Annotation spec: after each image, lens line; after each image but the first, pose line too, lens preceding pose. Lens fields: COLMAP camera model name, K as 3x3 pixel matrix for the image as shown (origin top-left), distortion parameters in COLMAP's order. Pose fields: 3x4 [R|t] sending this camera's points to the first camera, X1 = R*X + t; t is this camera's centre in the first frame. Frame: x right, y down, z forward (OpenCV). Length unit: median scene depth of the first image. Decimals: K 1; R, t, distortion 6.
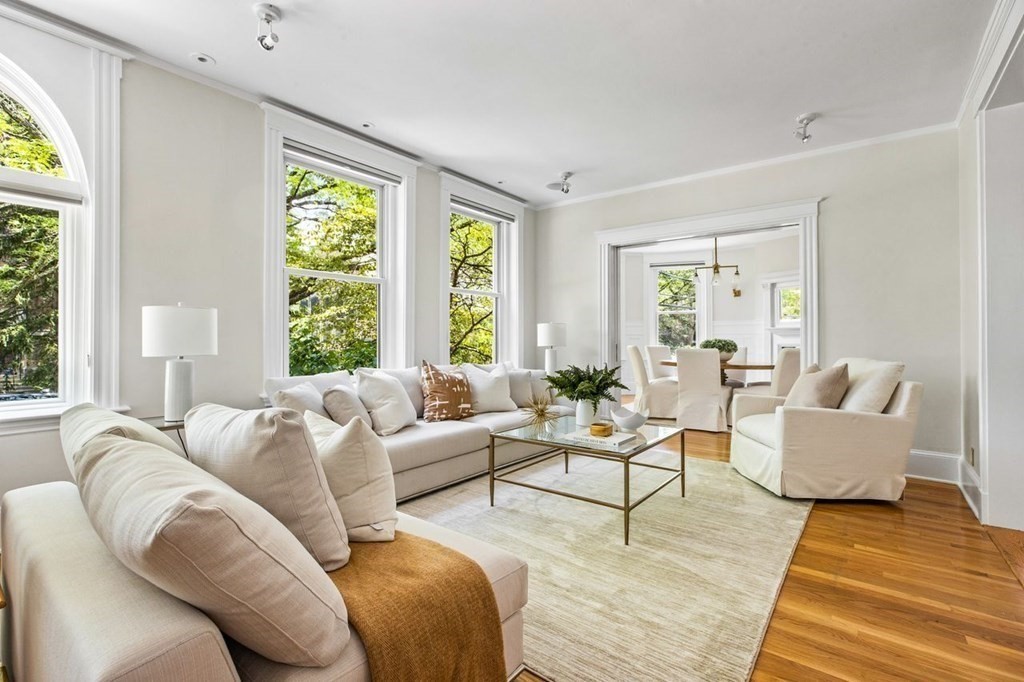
lens RADIAL K [[465.1, 0, 505.9], [0, 465.1, 338.6], [0, 0, 1]] dist [-0.008465, 0.003996]
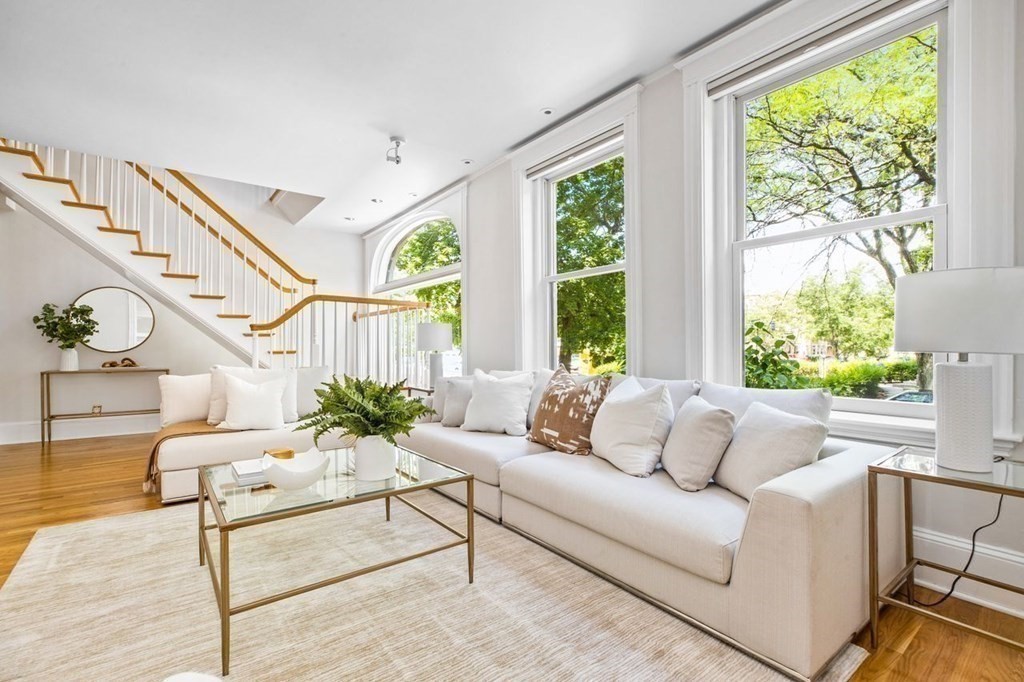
lens RADIAL K [[465.1, 0, 514.3], [0, 465.1, 342.0], [0, 0, 1]] dist [-0.008465, 0.003996]
pose [[-0.240250, -0.004018, -0.970703, 0.723930], [0.009839, 0.999930, -0.006574, 0.014027], [0.970661, -0.011130, -0.240193, 1.324369]]
